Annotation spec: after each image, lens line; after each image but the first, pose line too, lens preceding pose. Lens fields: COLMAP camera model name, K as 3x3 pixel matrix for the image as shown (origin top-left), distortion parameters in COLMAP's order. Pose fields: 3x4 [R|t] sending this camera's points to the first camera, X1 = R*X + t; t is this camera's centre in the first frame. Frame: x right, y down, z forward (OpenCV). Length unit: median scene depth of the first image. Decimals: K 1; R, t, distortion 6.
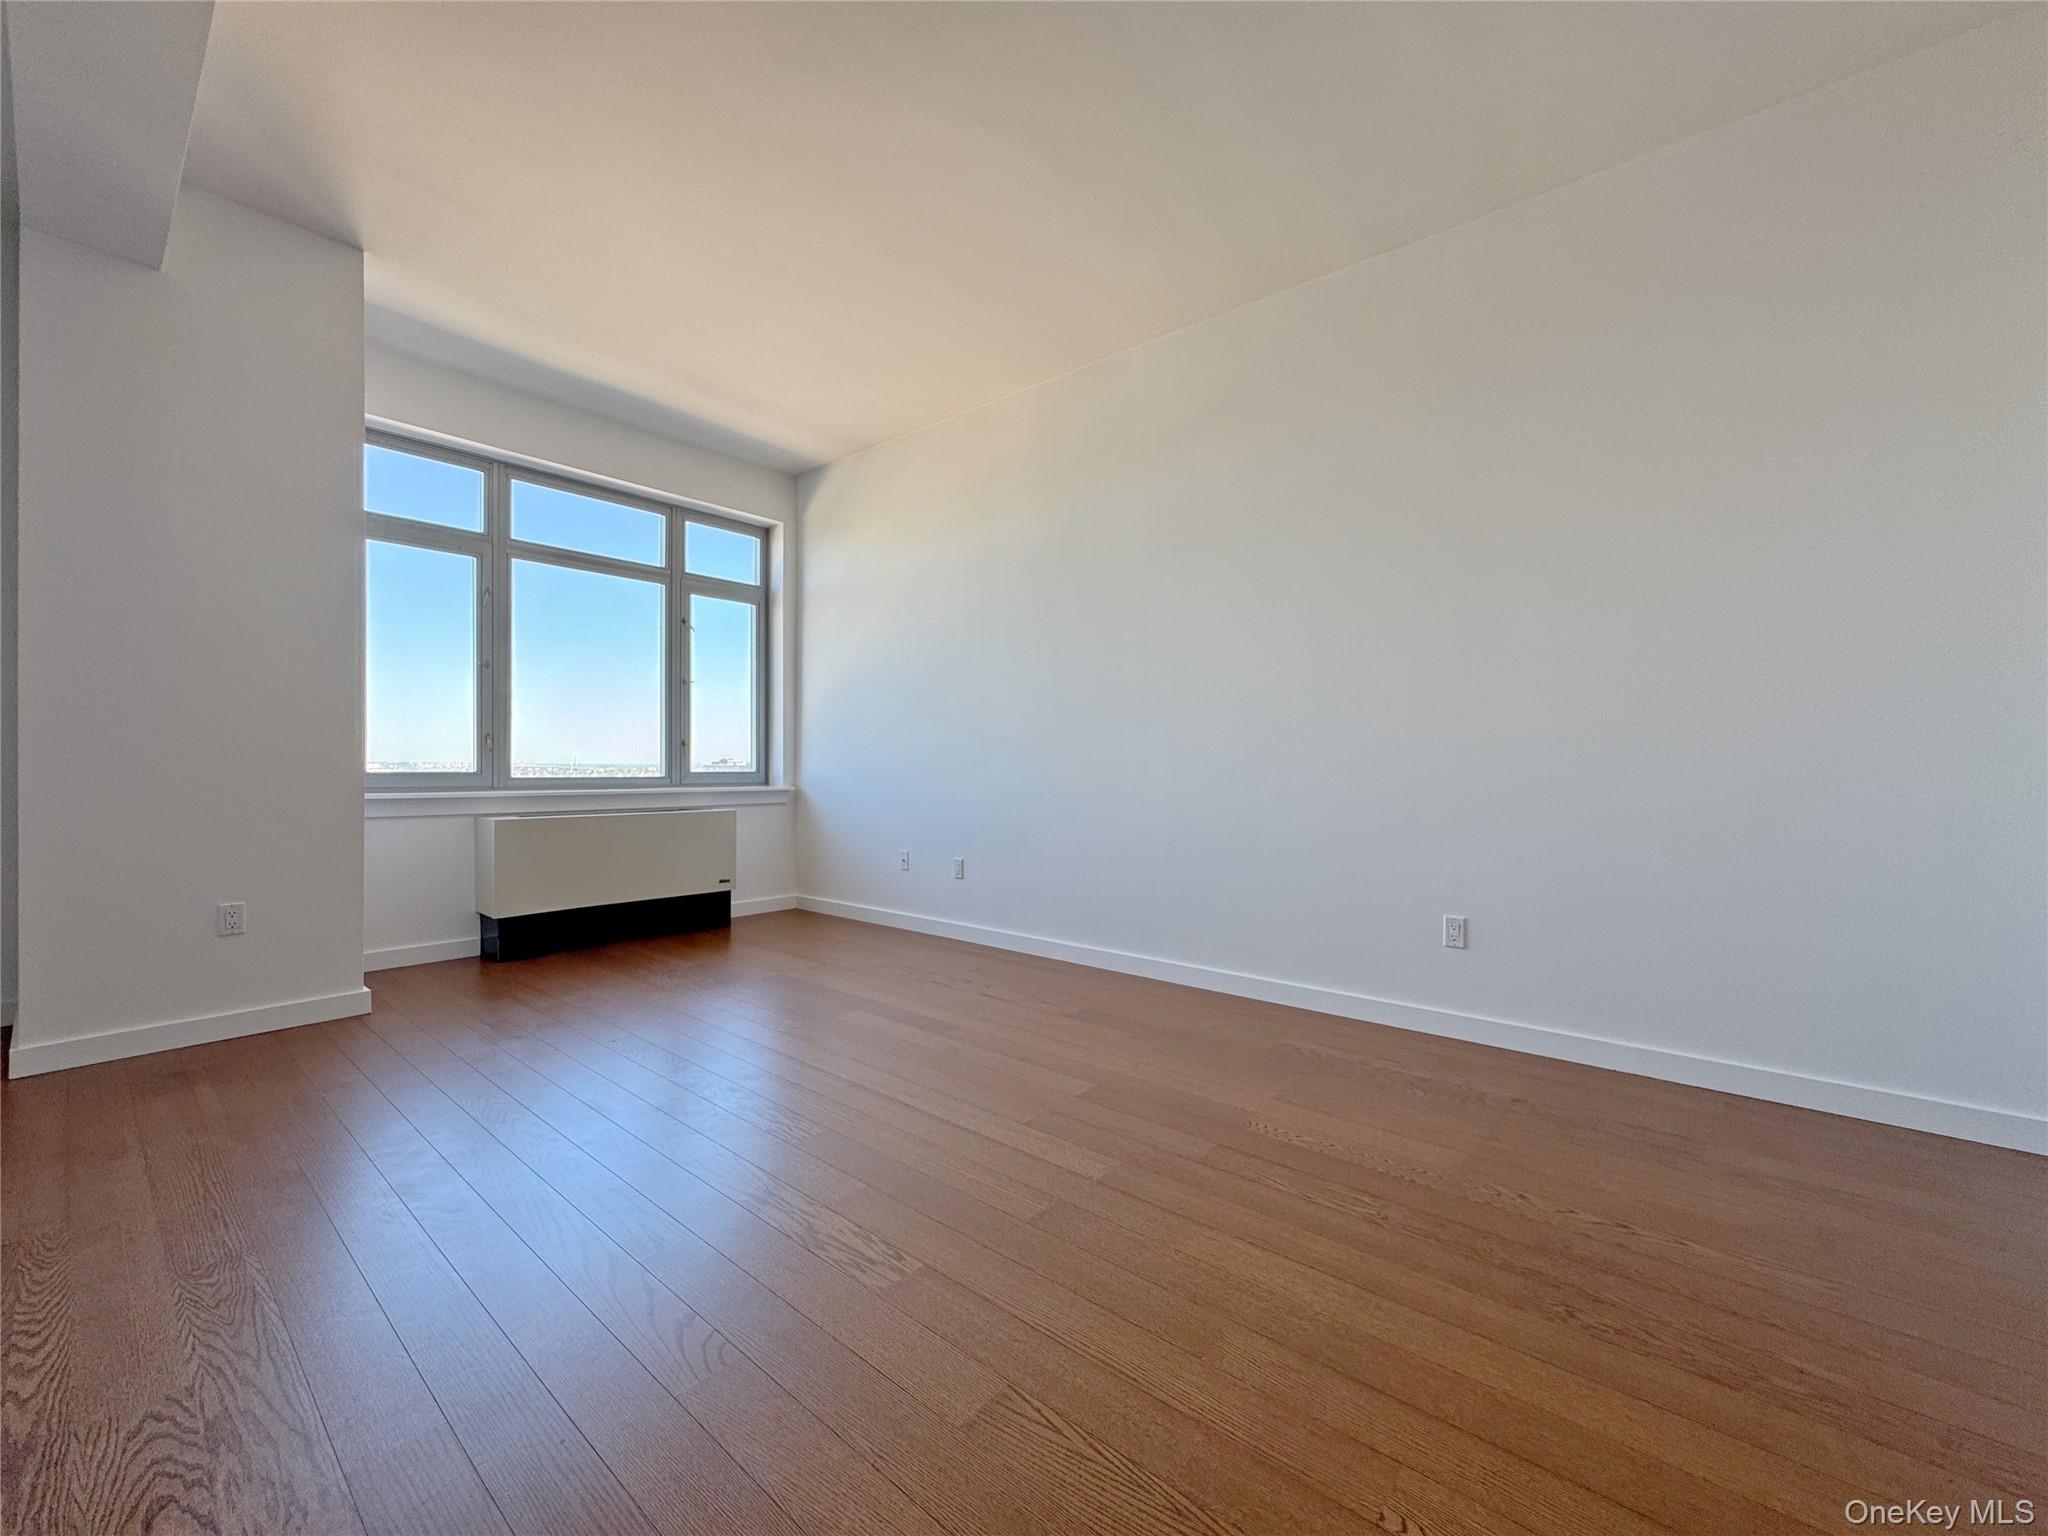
lens RADIAL K [[822.3, 0, 1025.4], [0, 822.3, 767.1], [0, 0, 1]] dist [0.001488, 0.000433]
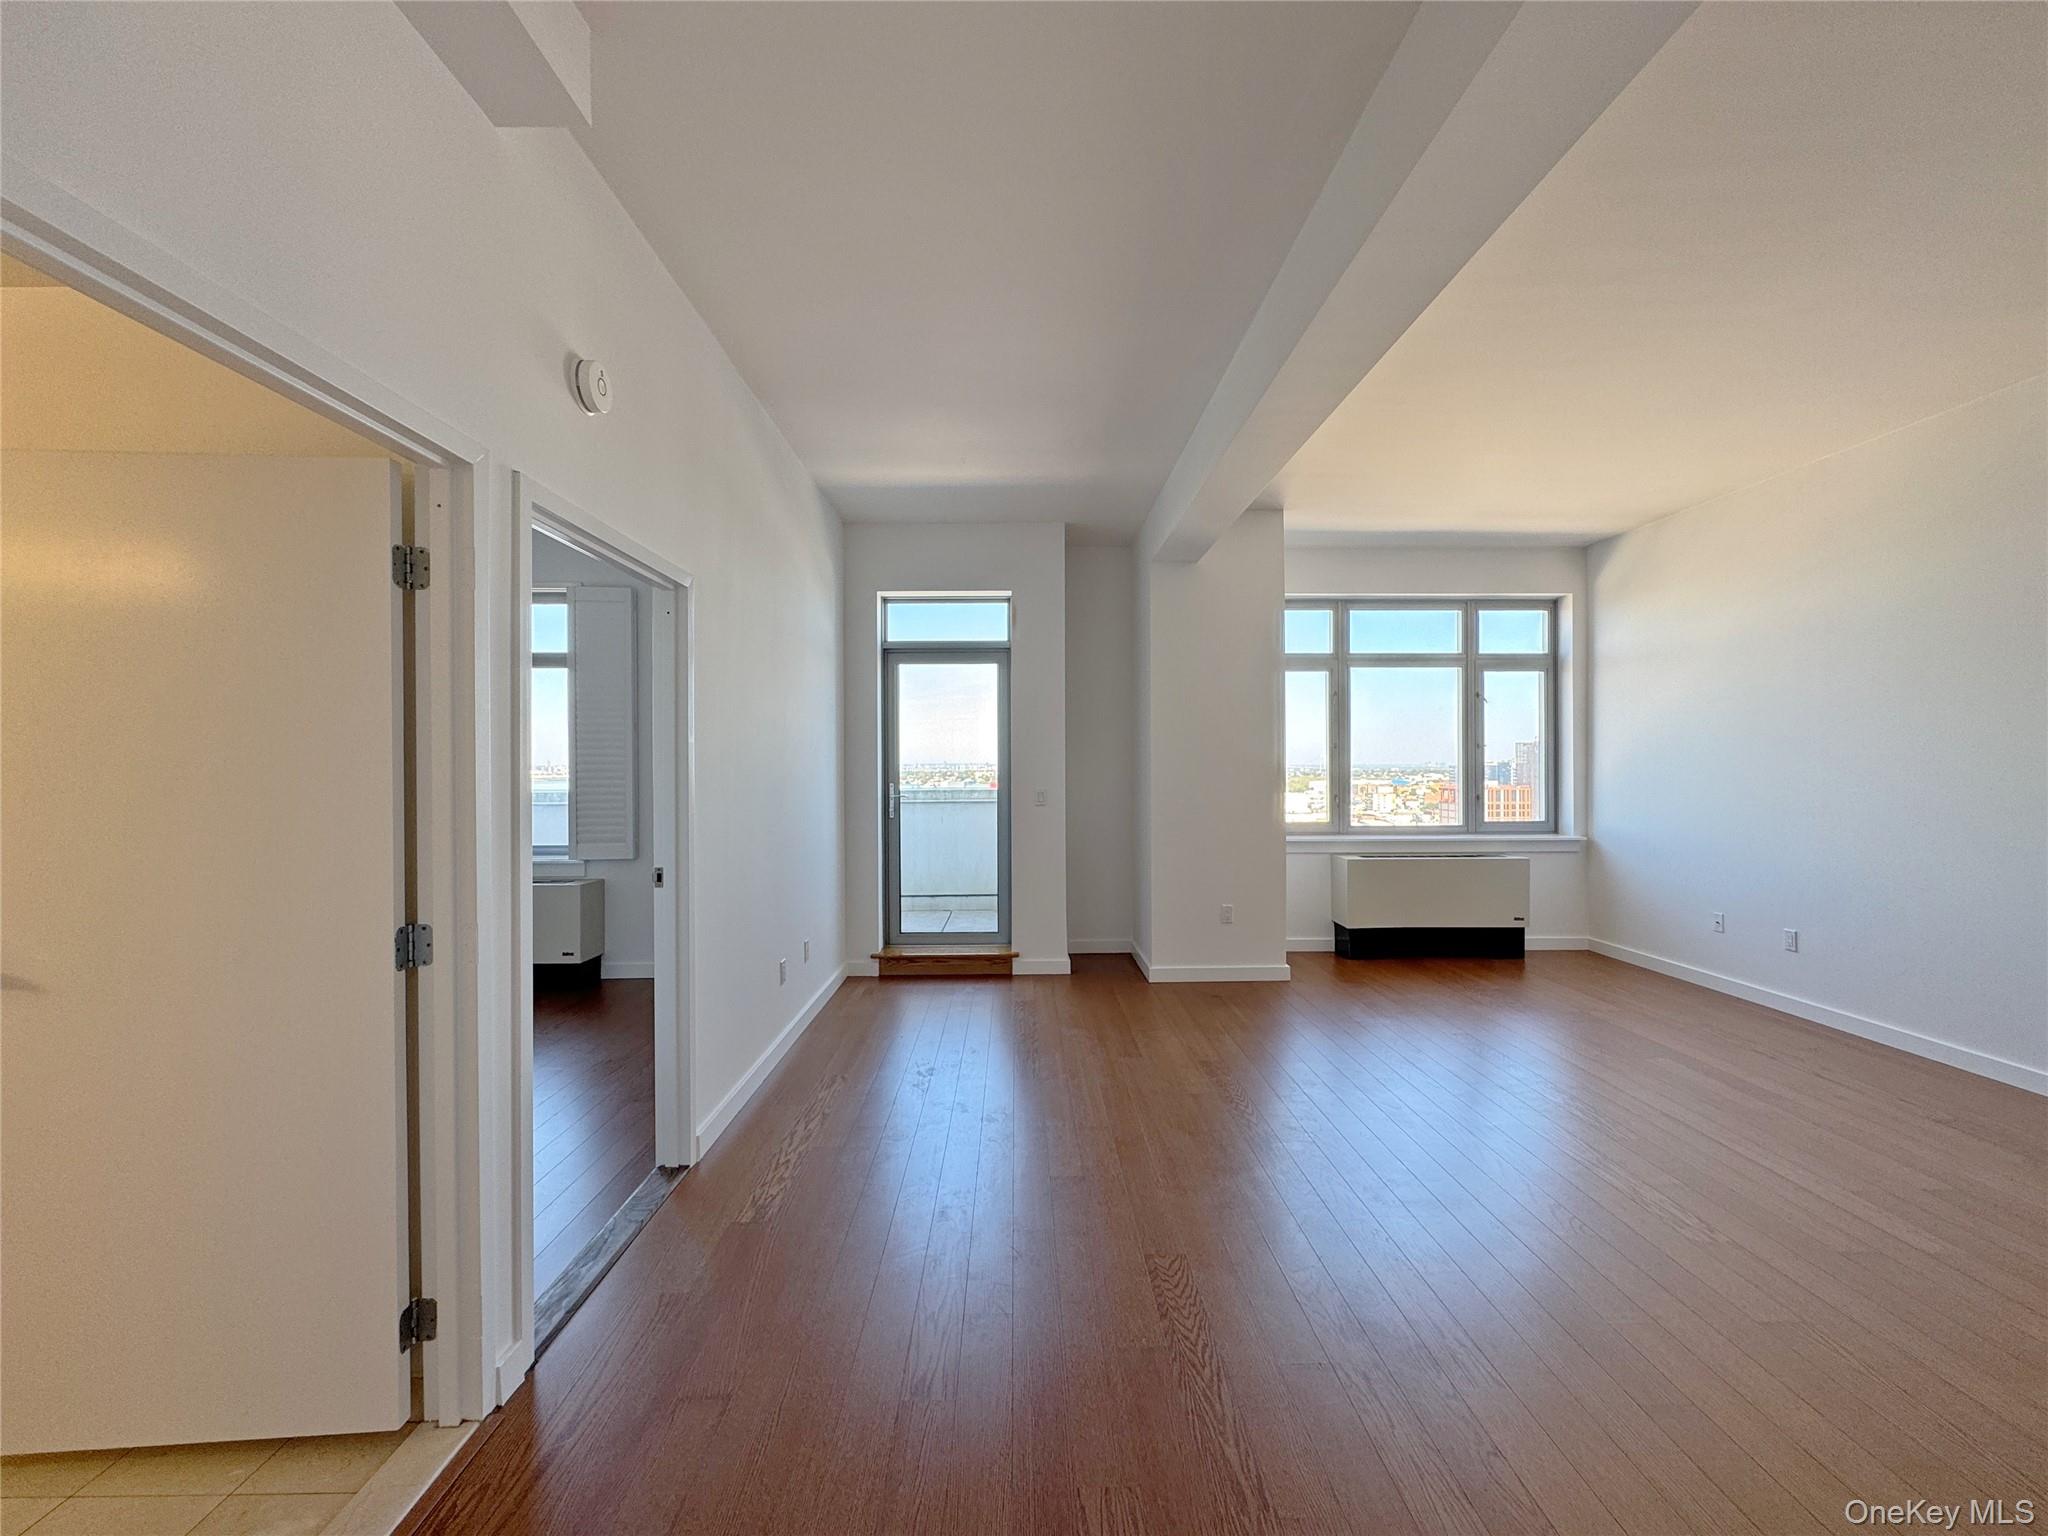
lens RADIAL K [[822.3, 0, 1028.2], [0, 822.3, 767.8], [0, 0, 1]] dist [0.001488, 0.000433]
pose [[0.662740, -0.004162, -0.748838, 0.050732], [0.004683, 0.999988, -0.001413, -0.082481], [0.748835, -0.002571, 0.662752, -0.313029]]
